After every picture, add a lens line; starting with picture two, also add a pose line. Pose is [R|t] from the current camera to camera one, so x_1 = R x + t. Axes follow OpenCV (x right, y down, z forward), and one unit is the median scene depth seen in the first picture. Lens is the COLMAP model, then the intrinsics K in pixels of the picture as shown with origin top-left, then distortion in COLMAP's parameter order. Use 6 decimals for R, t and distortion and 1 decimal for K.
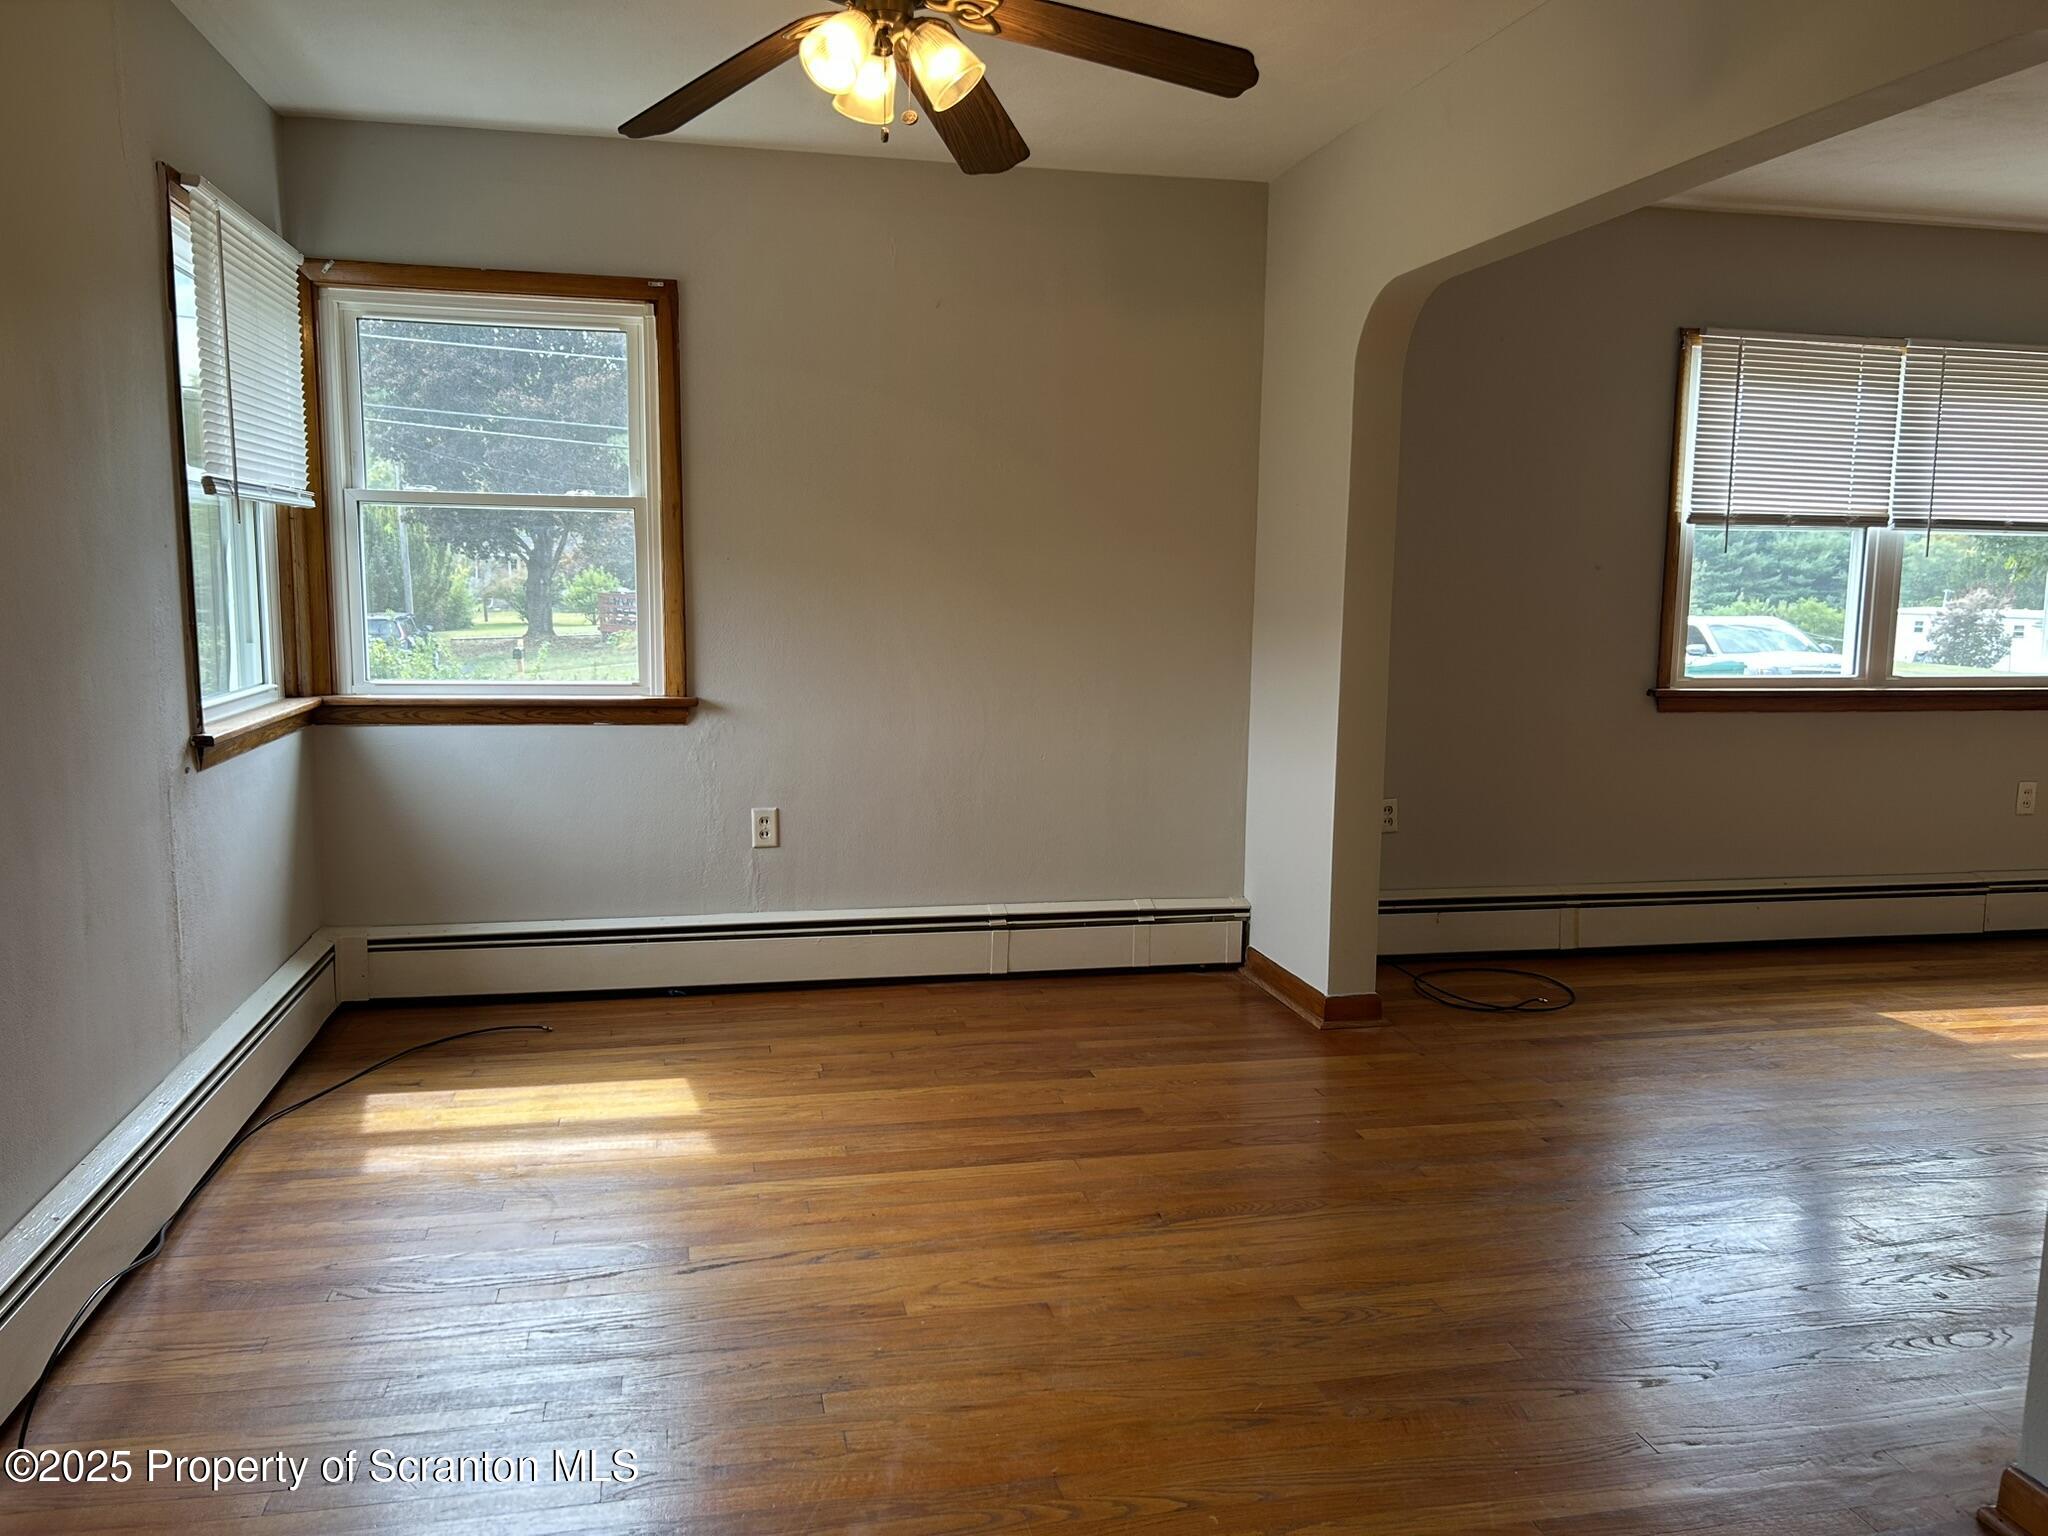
lens RADIAL K [[1547.6, 0, 1024.0], [0, 1547.6, 768.0], [0, 0, 1]] dist [0.030751, -0.005058]
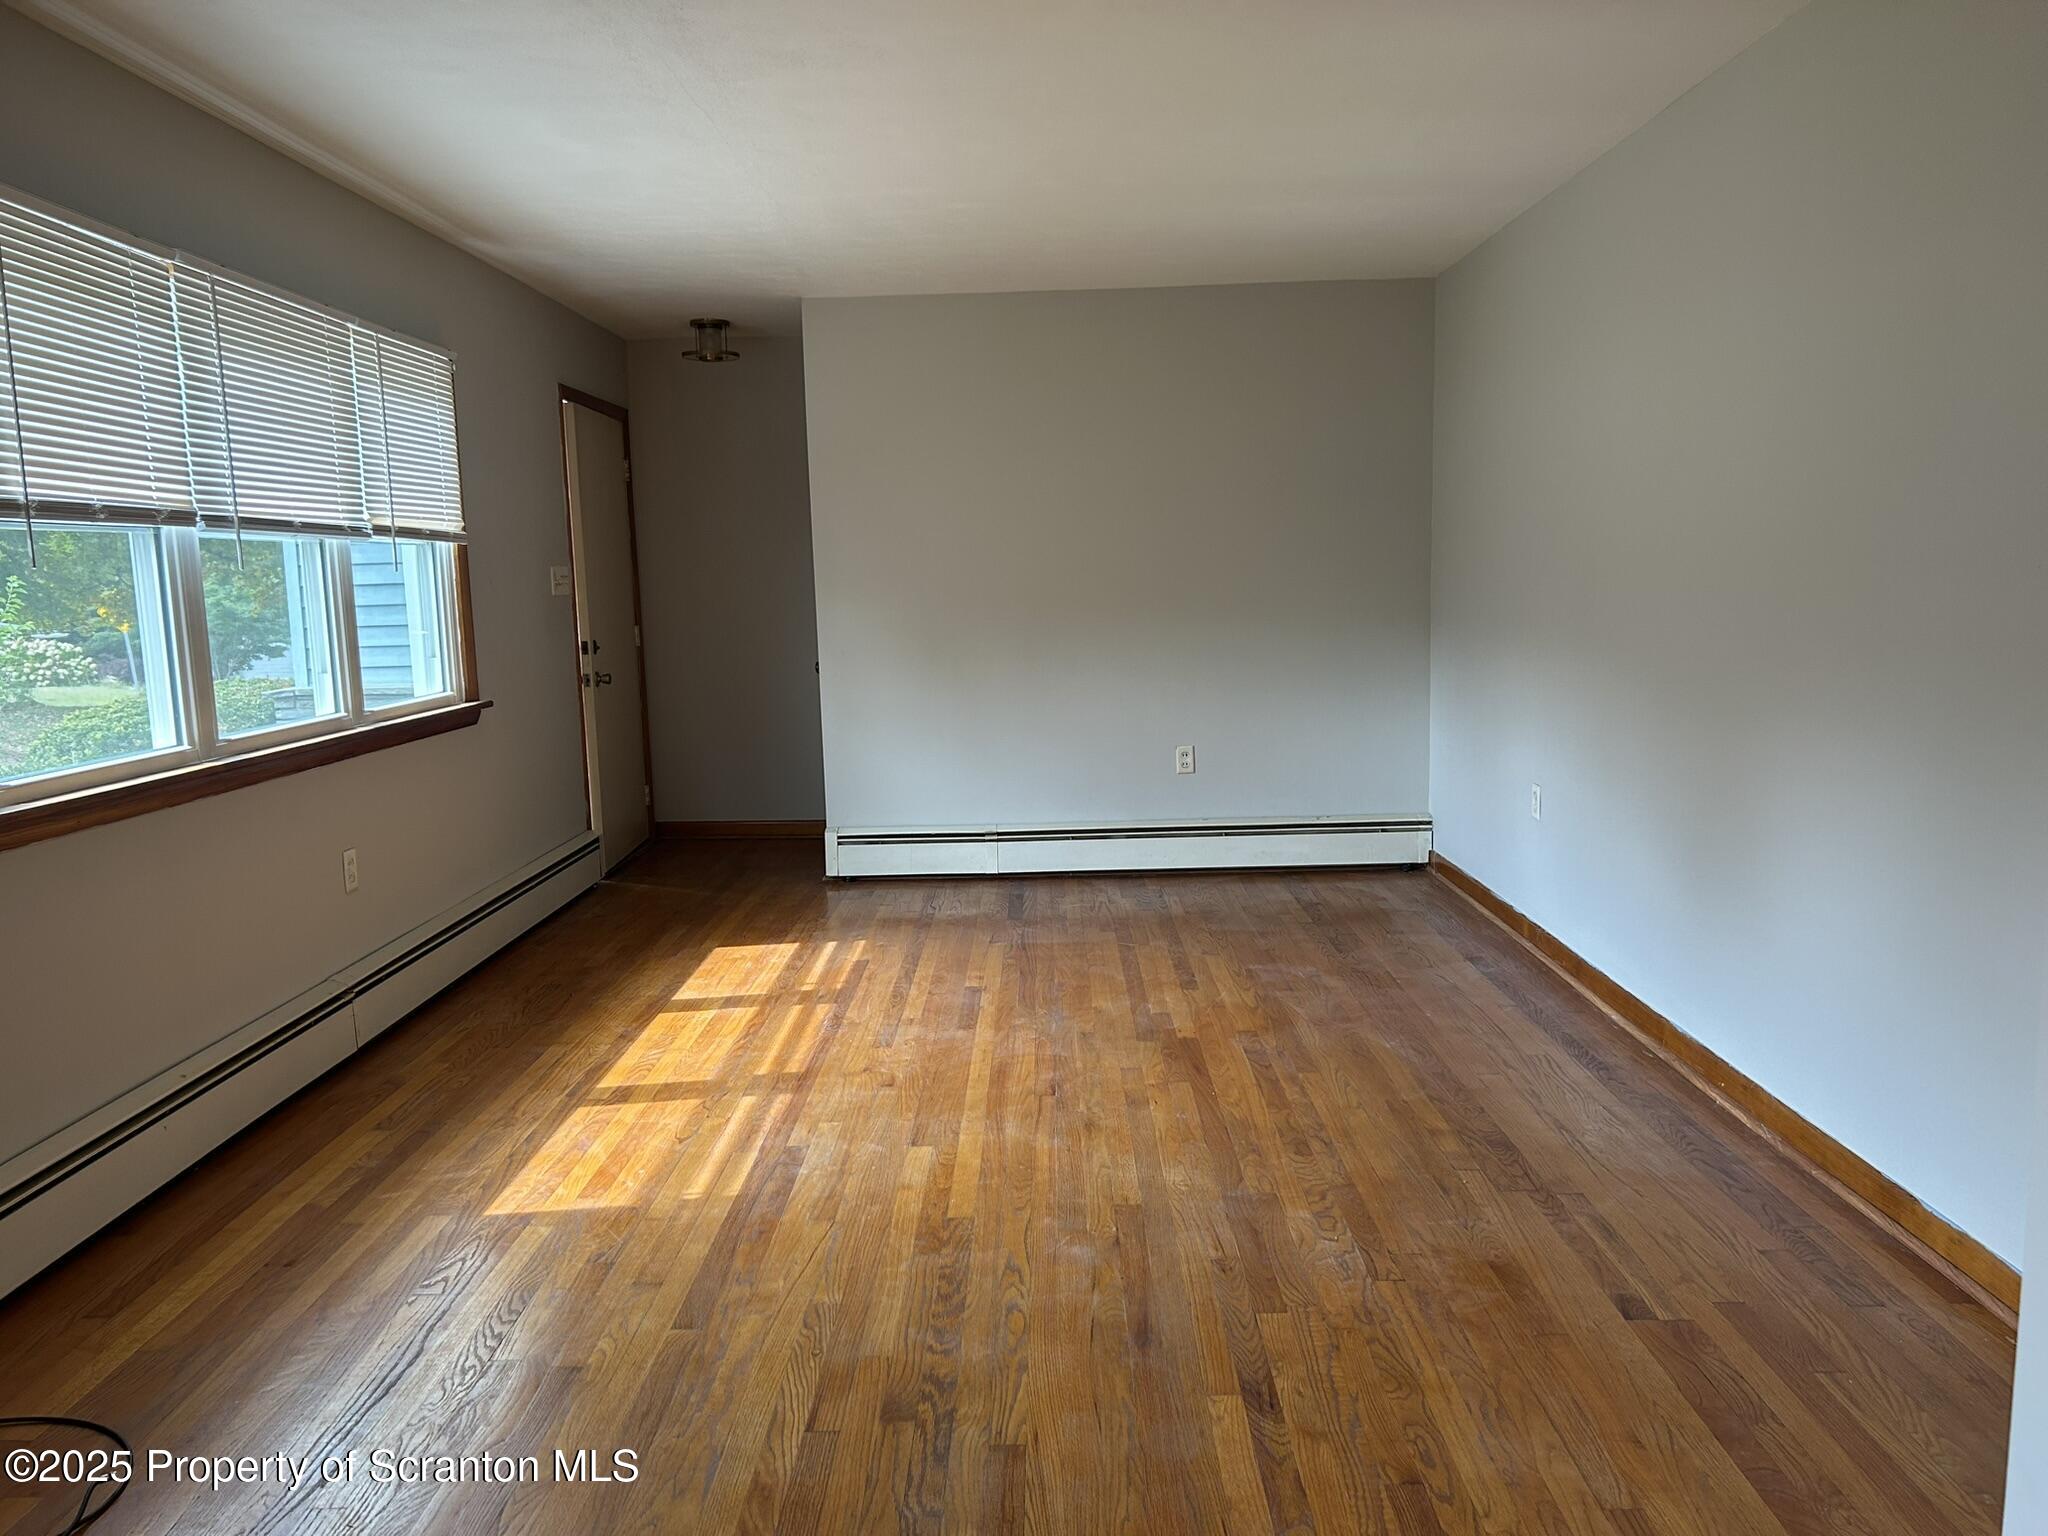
lens RADIAL K [[1547.6, 0, 1024.0], [0, 1547.6, 768.0], [0, 0, 1]] dist [0.030751, -0.005058]
pose [[0.231475, -0.142853, 0.962296, -0.040886], [0.152426, 0.982269, 0.109152, -0.076909], [-0.960826, 0.121413, 0.249145, 0.545262]]
